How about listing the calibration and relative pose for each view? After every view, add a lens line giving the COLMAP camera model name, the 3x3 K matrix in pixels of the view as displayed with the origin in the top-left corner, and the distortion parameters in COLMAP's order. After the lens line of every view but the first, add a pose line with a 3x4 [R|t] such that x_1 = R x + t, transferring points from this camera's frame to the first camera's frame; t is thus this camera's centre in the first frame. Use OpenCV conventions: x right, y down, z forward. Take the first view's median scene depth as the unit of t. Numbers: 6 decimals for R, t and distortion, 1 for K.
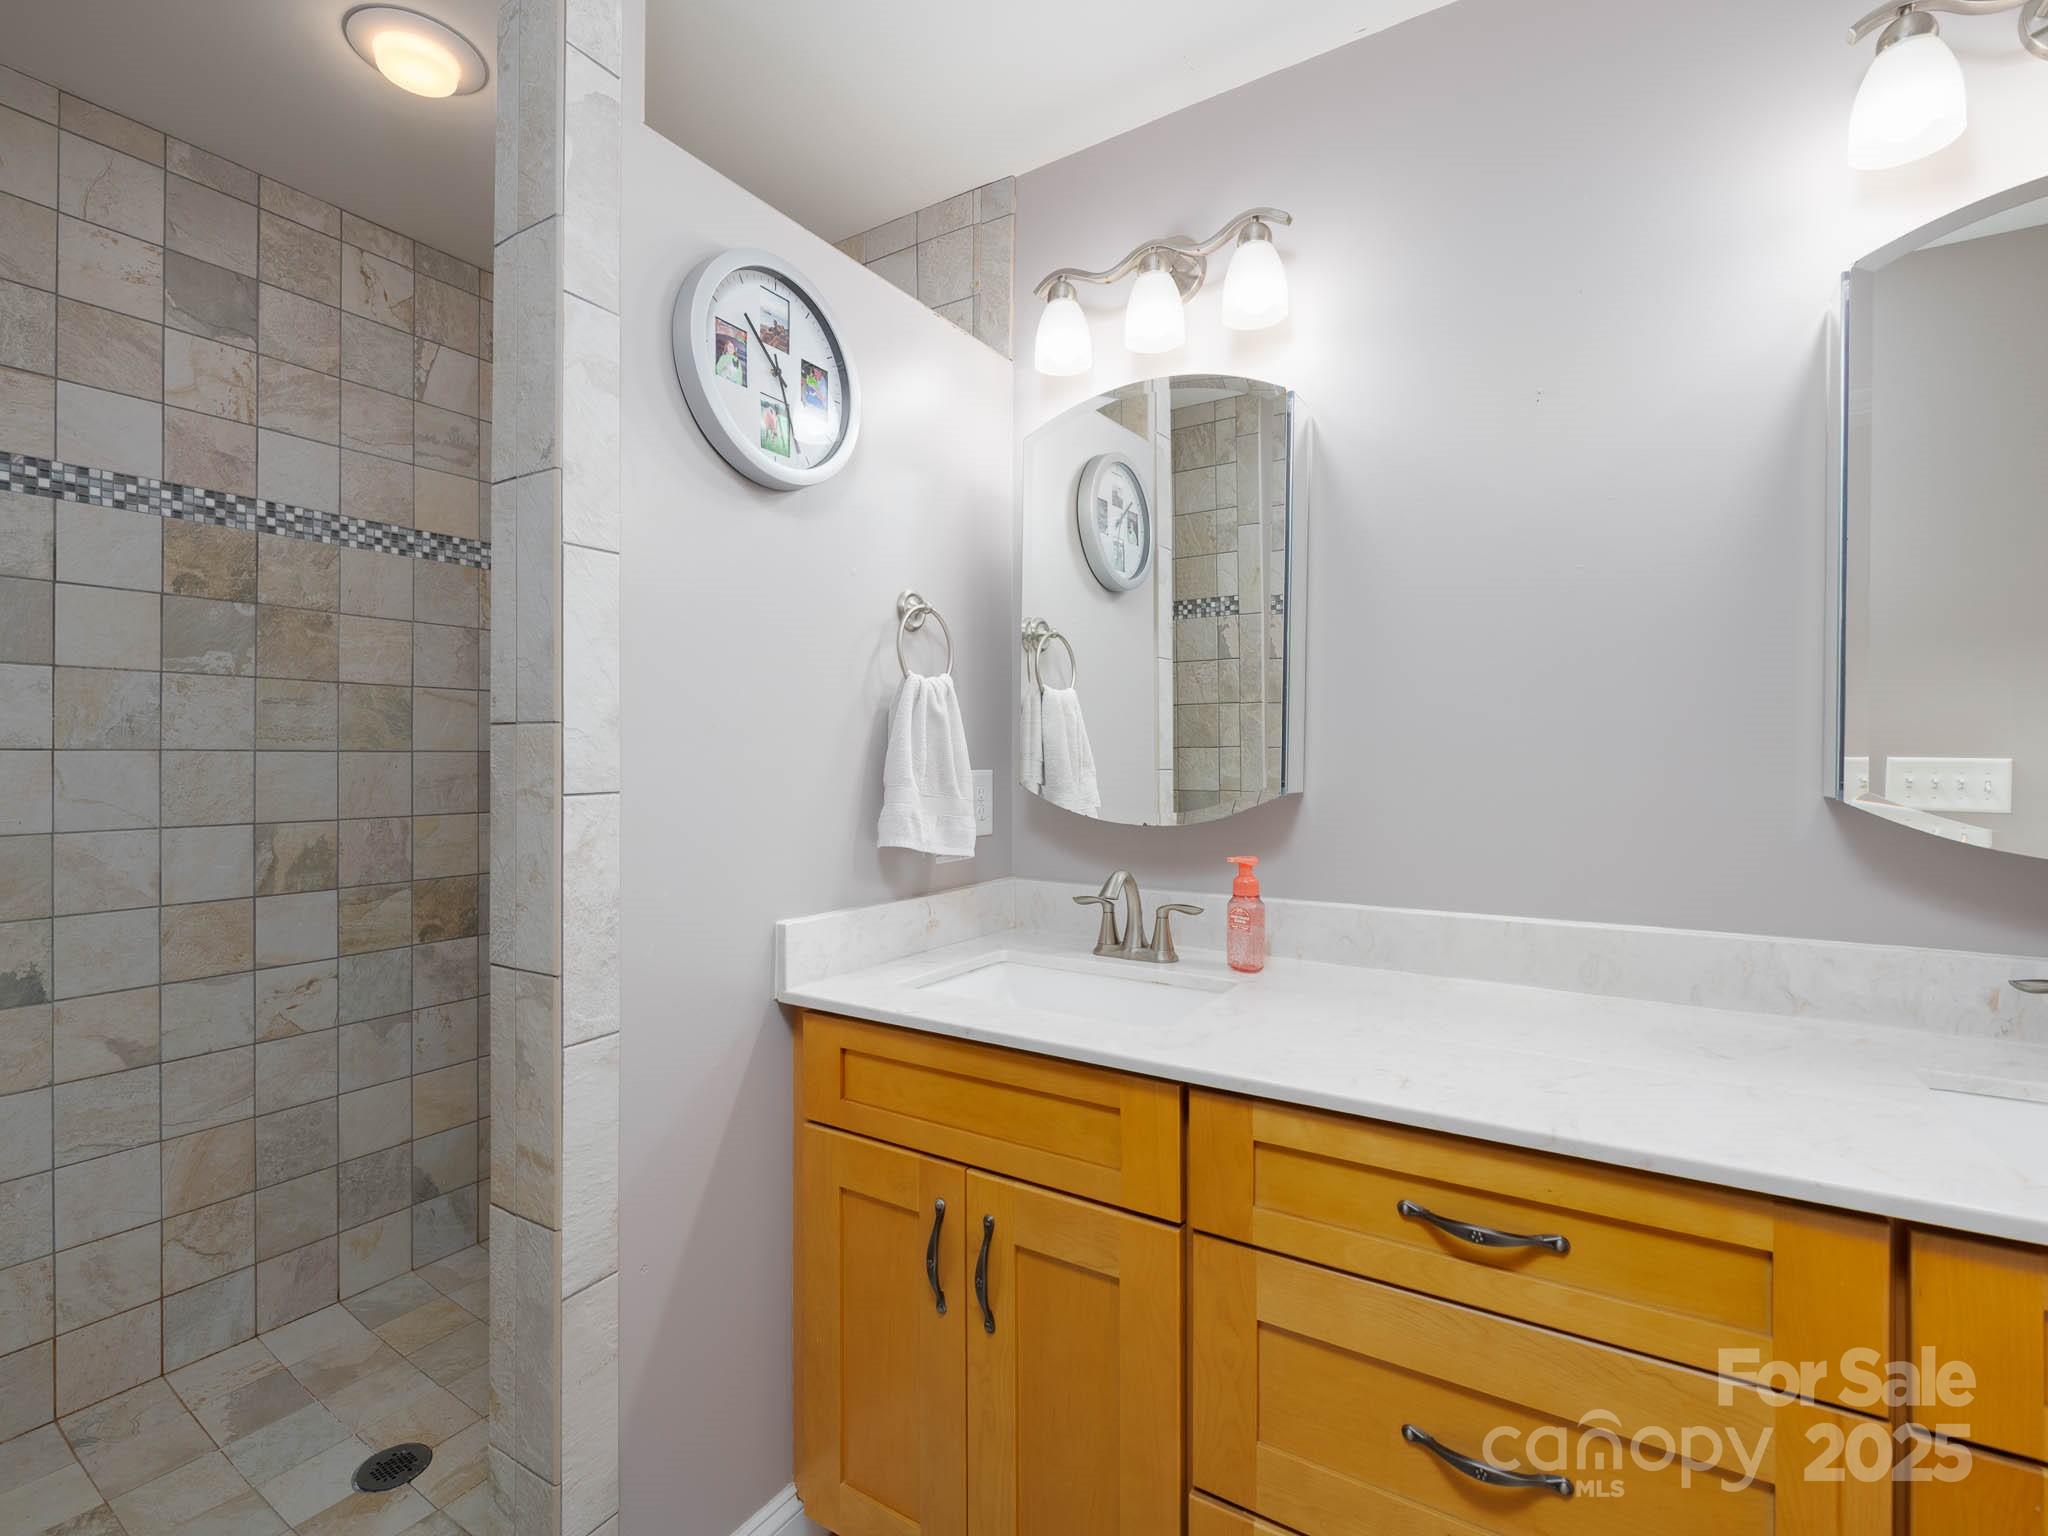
lens RADIAL K [[954.6, 0, 1024.0], [0, 954.6, 768.0], [0, 0, 1]] dist [-0.000292, -0.000126]
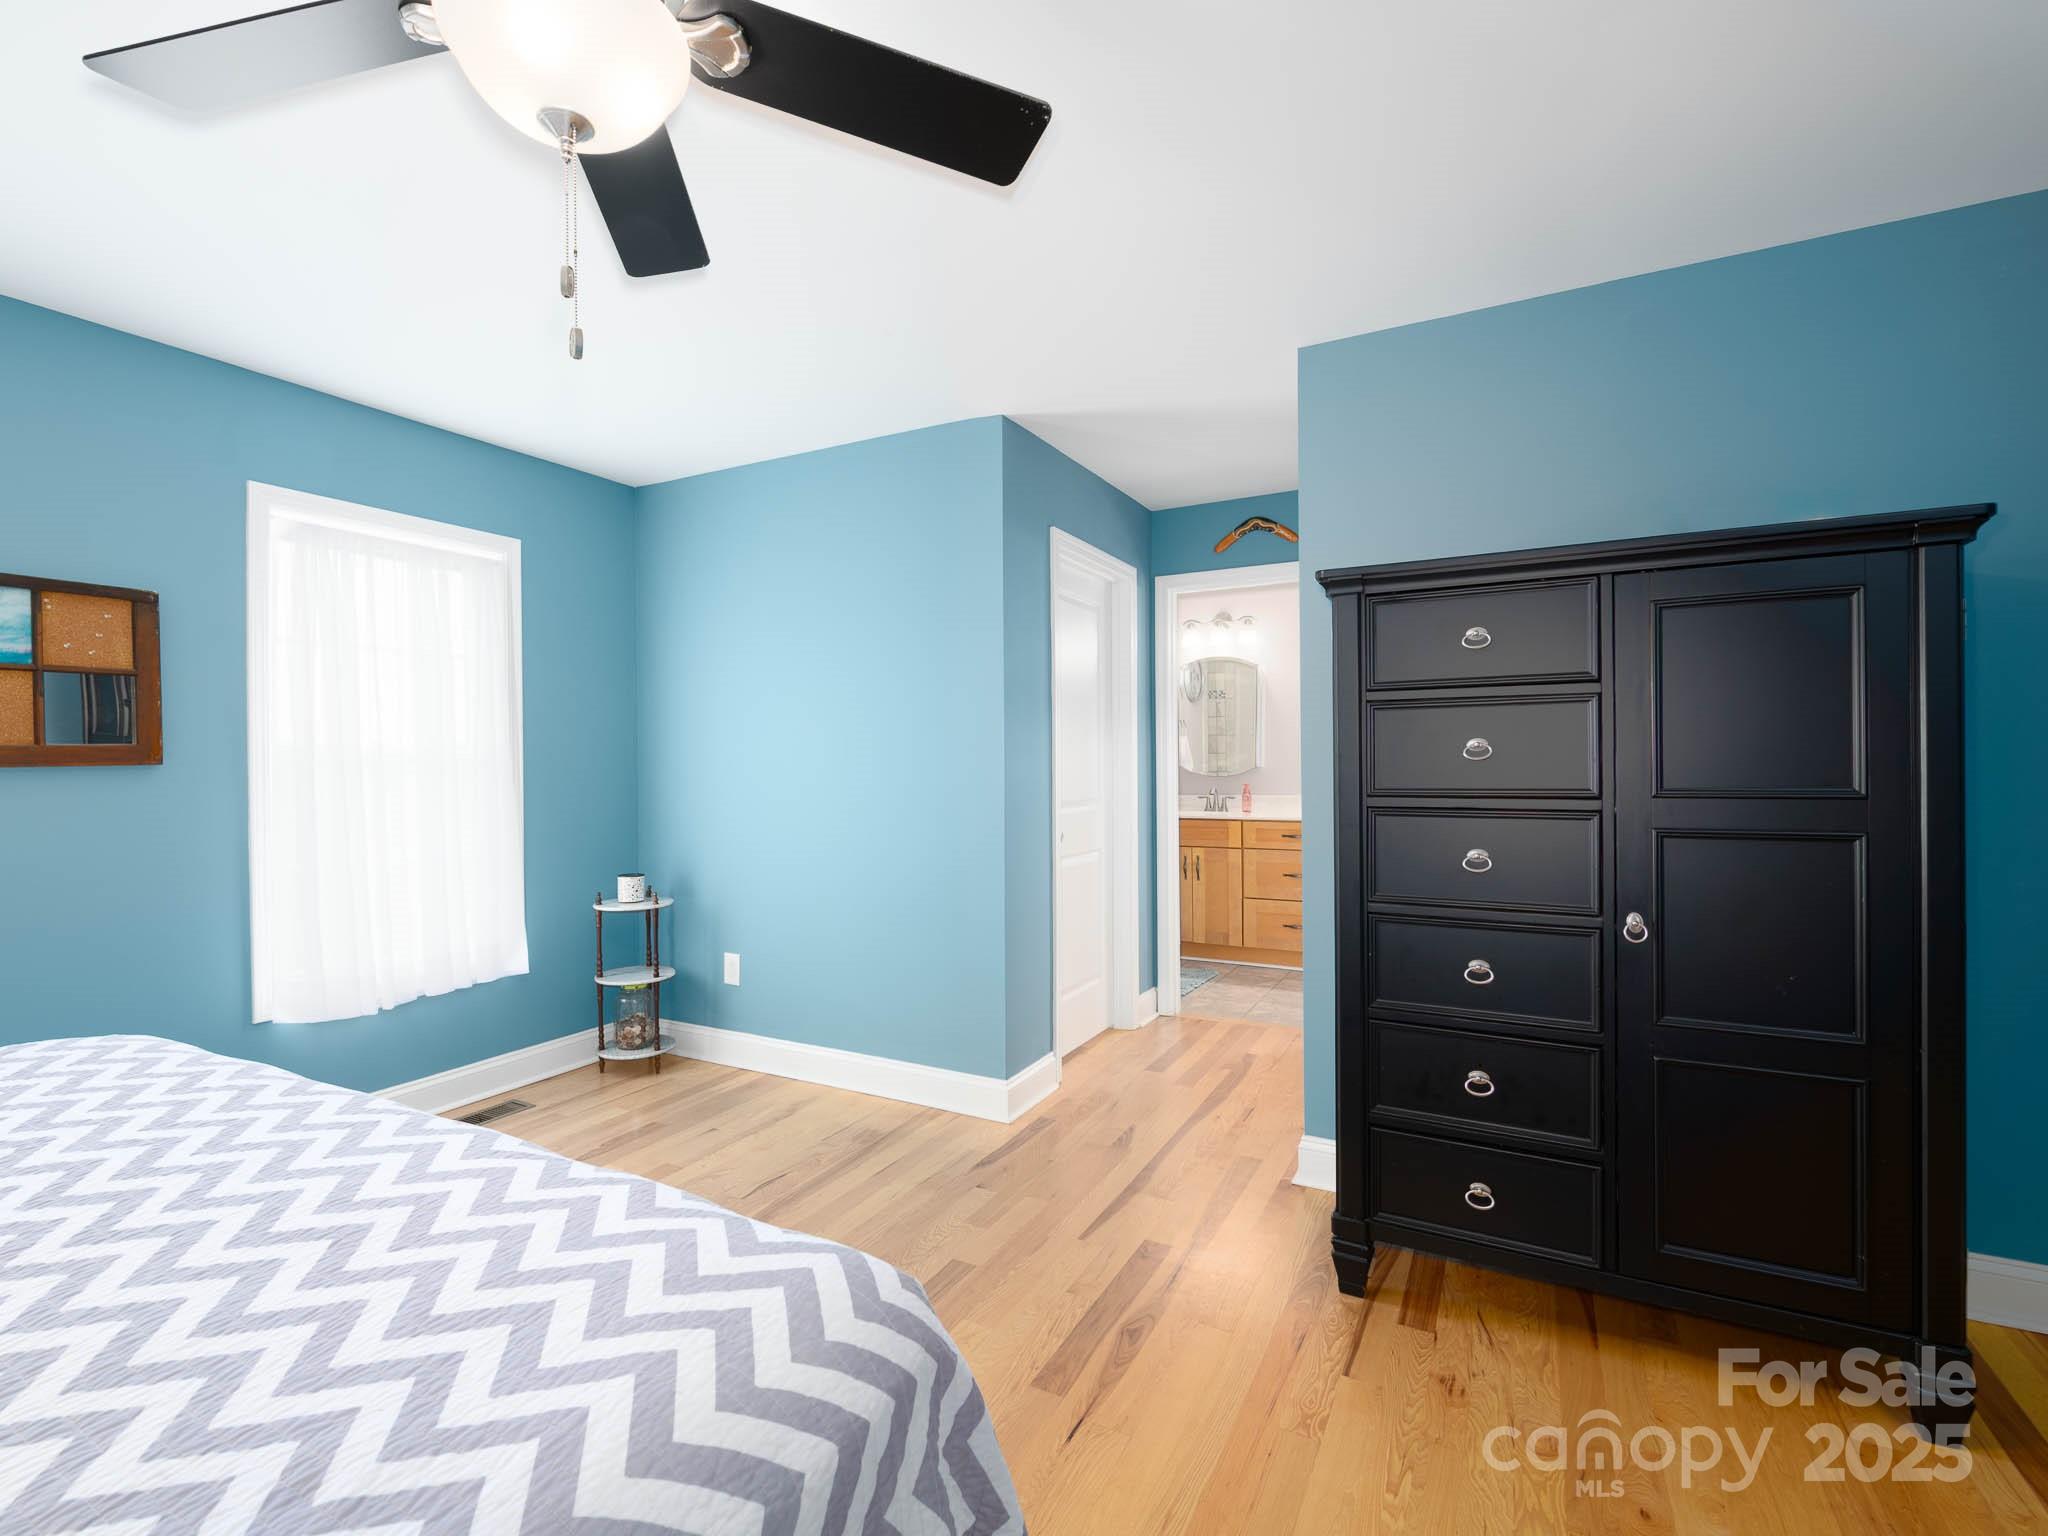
lens RADIAL K [[914.5, 0, 1024.0], [0, 914.5, 768.0], [0, 0, 1]] dist [0.000192, -0.000019]
pose [[0.997328, -0.006760, 0.072740, -0.942708], [0.006791, 0.999977, -0.000180, 0.026255], [-0.072737, 0.000674, 0.997351, -2.652563]]
